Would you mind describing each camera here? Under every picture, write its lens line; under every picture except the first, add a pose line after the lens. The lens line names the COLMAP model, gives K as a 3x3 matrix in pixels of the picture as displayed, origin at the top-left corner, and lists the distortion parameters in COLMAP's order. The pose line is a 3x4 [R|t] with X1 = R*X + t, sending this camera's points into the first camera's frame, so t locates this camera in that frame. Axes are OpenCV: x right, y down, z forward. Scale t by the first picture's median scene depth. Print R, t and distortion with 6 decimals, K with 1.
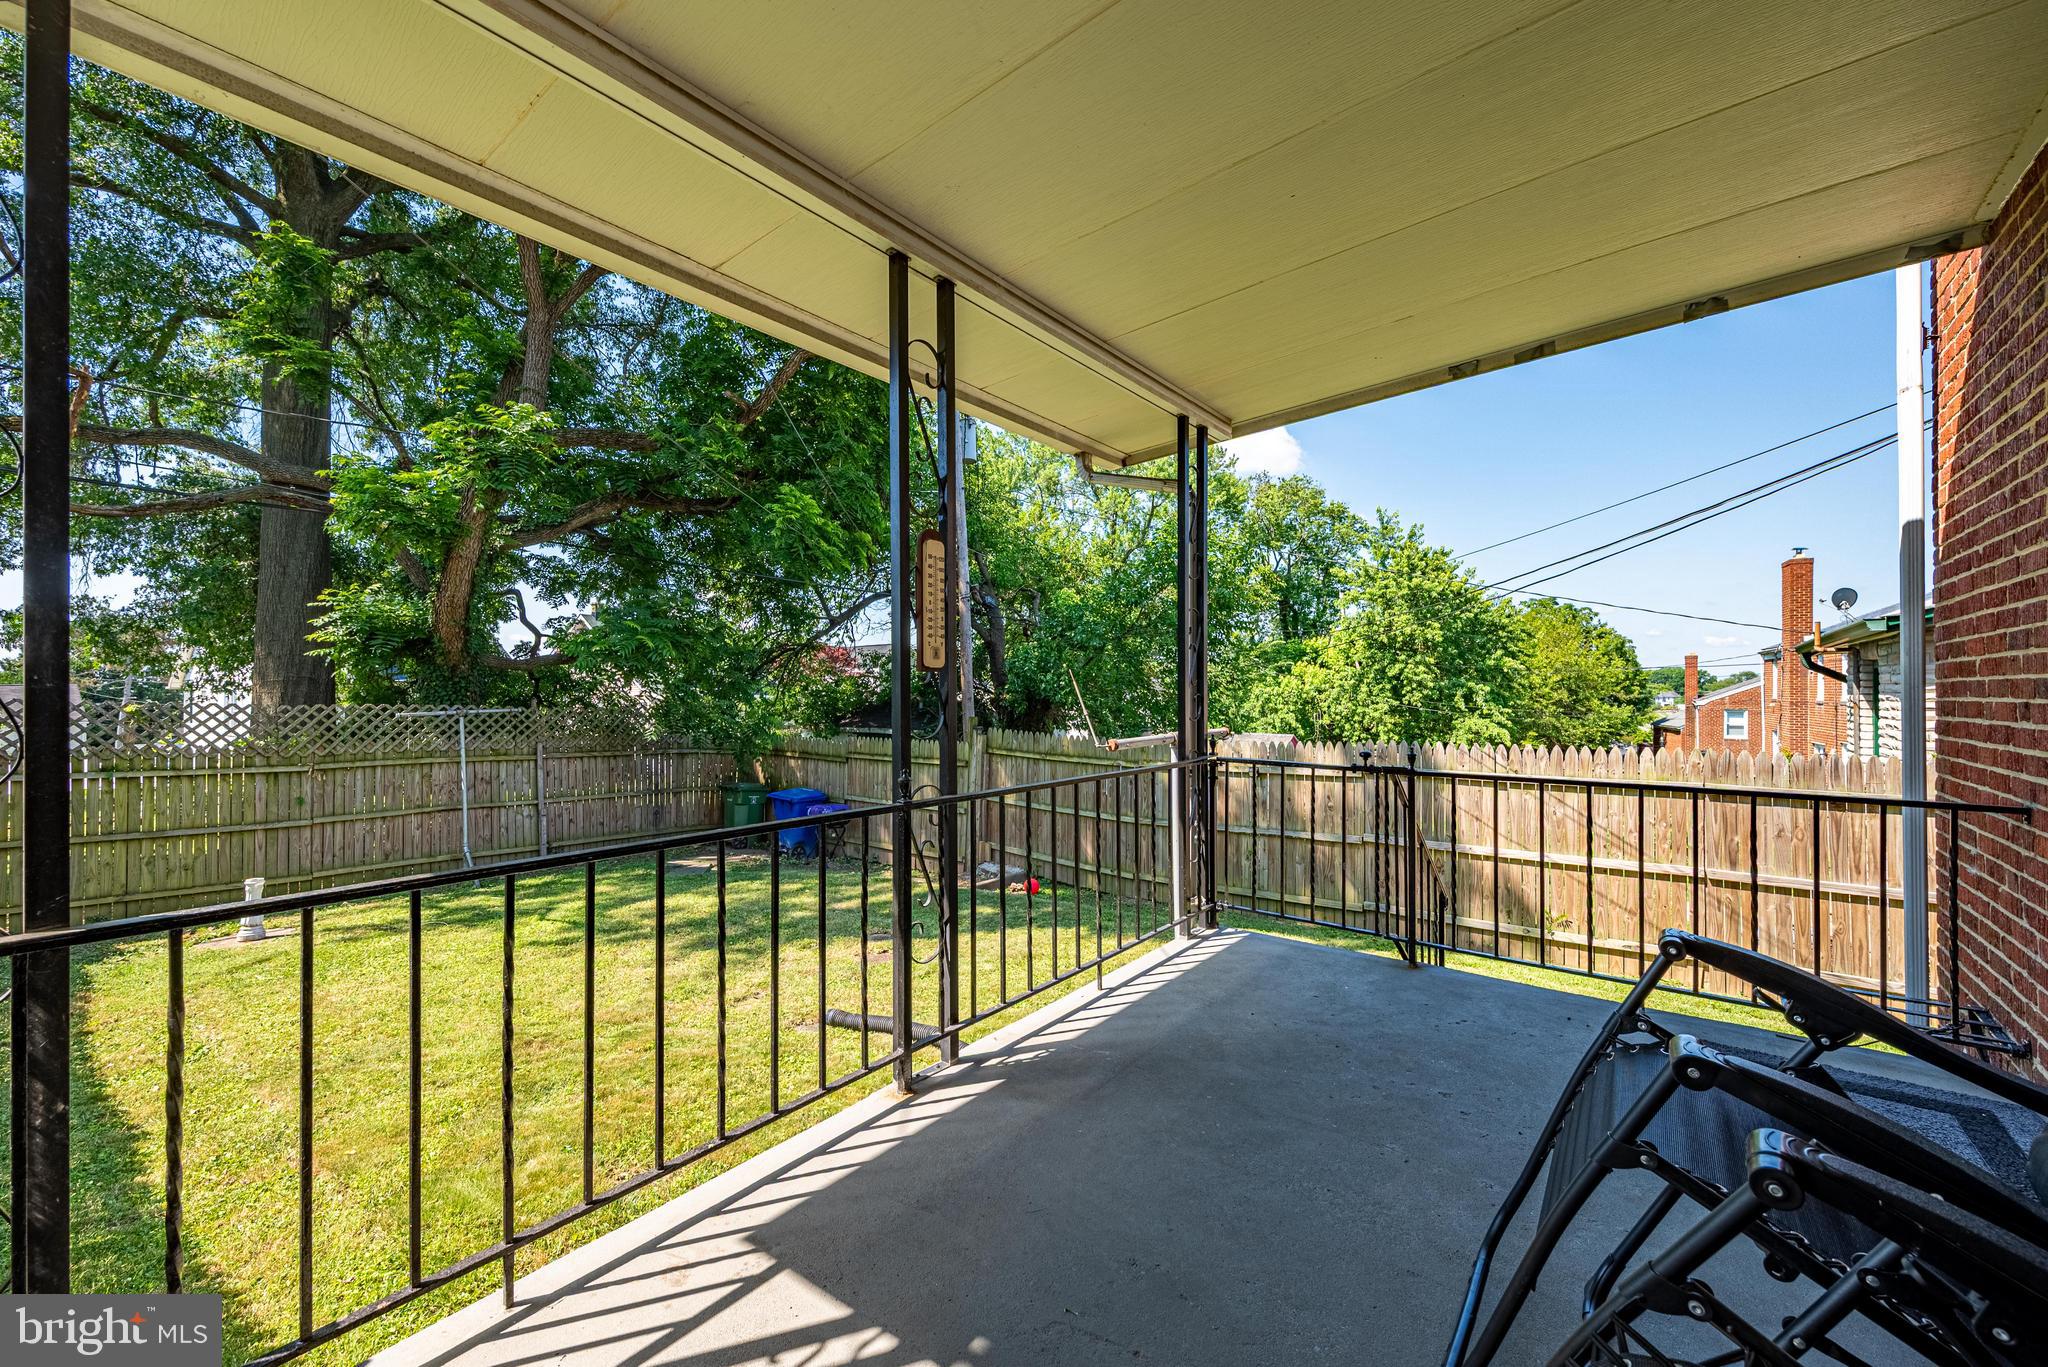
lens RADIAL K [[794.0, 0, 1027.9], [0, 794.0, 696.5], [0, 0, 1]] dist [0.014525, -0.000190]
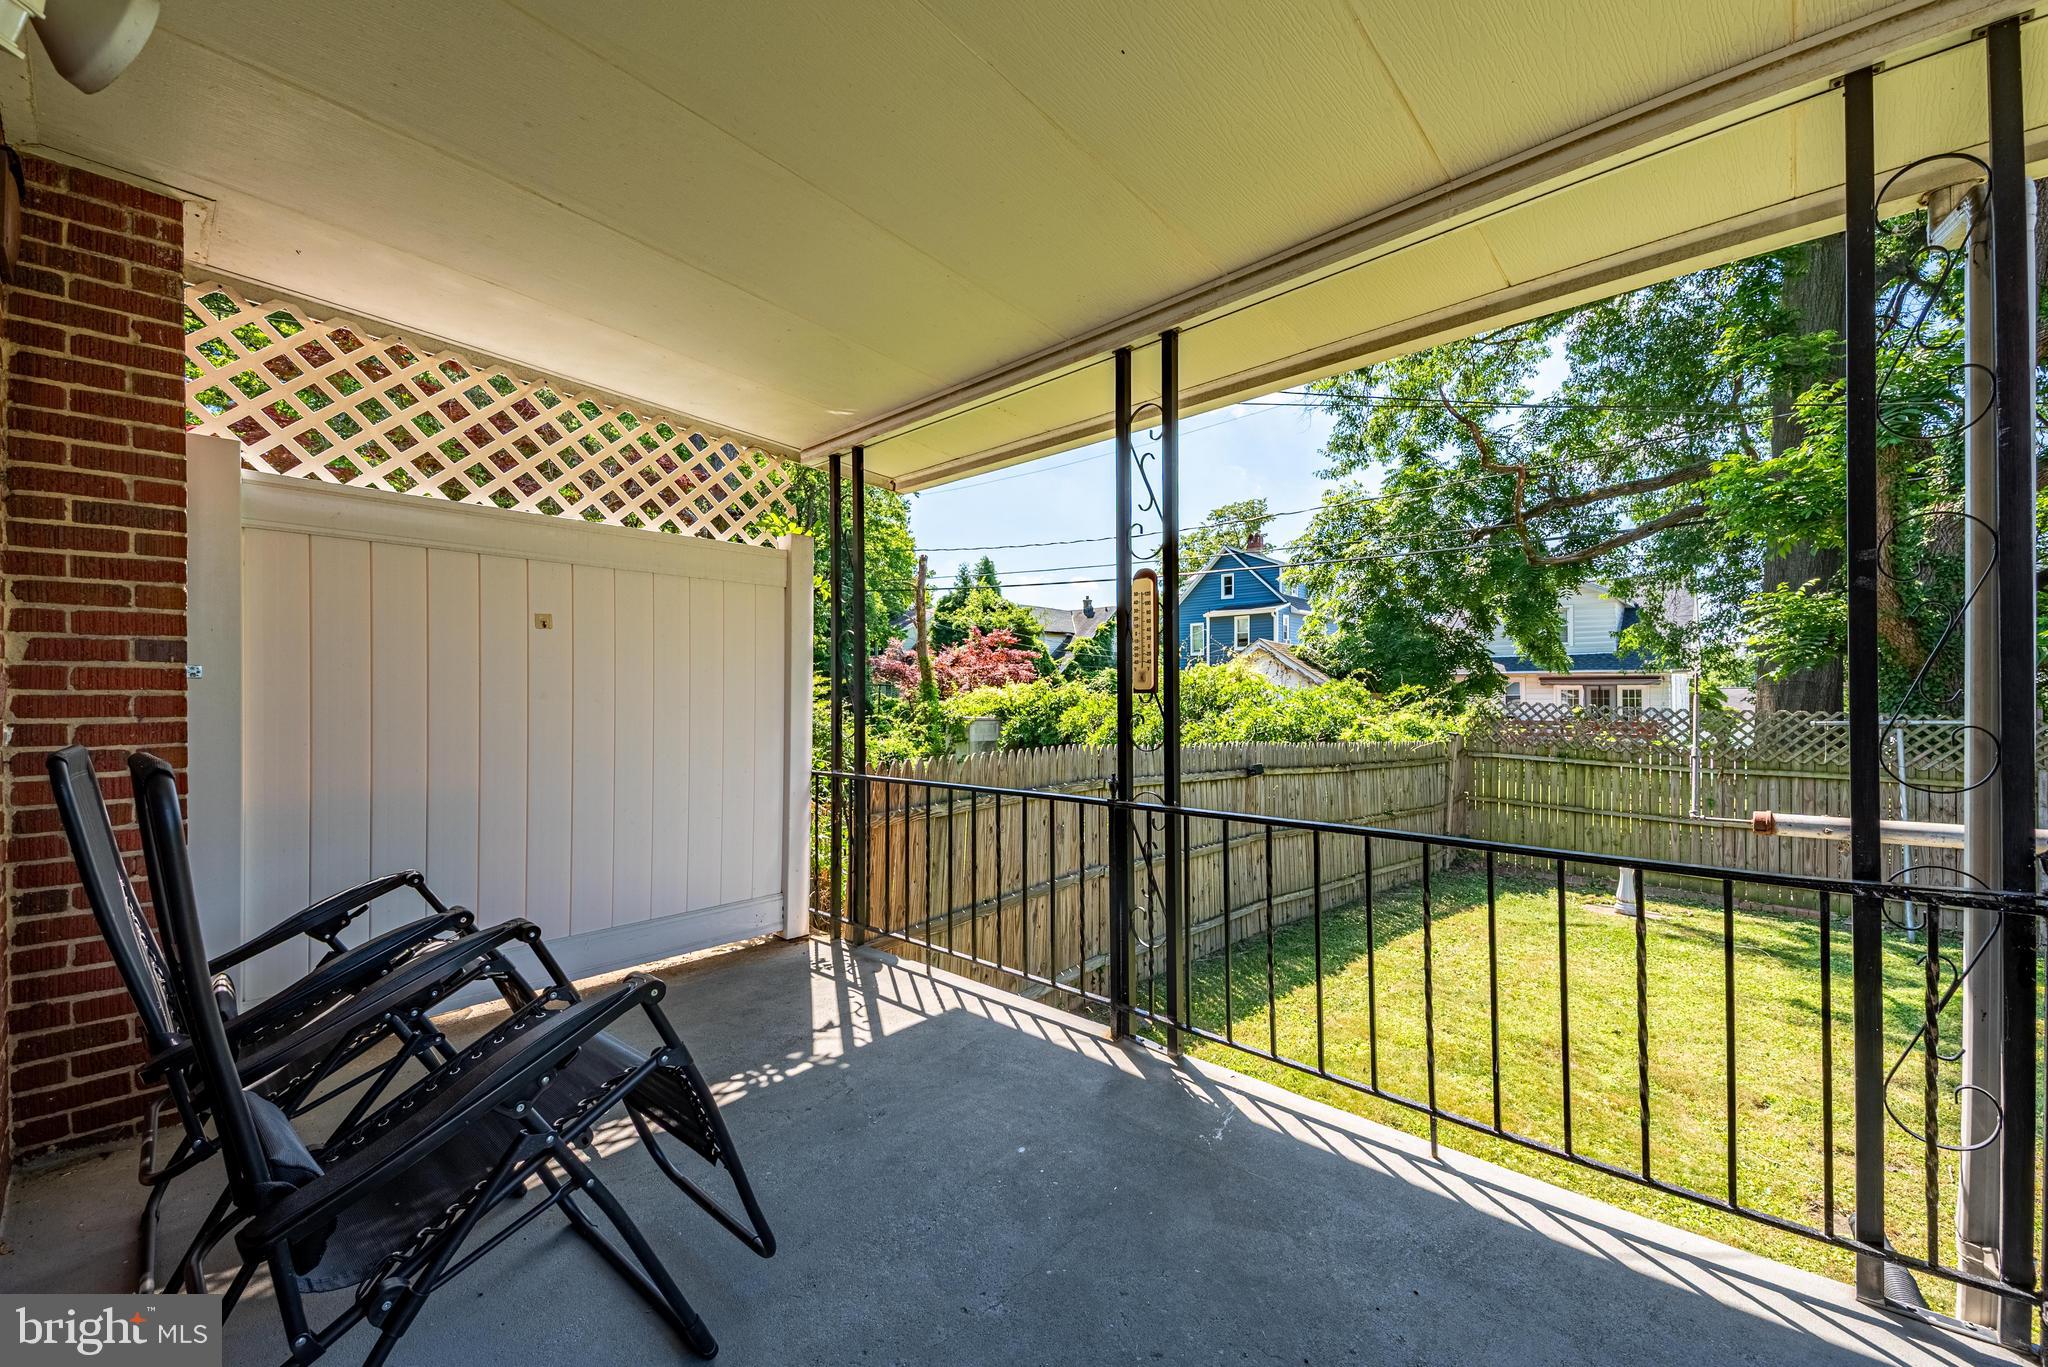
lens RADIAL K [[794.0, 0, 1017.5], [0, 794.0, 680.6], [0, 0, 1]] dist [0.014525, -0.000190]
pose [[-0.075395, -0.018747, -0.996977, 0.926511], [-0.005146, 0.999817, -0.018412, -0.018900], [0.997140, 0.003742, -0.075478, 0.815735]]
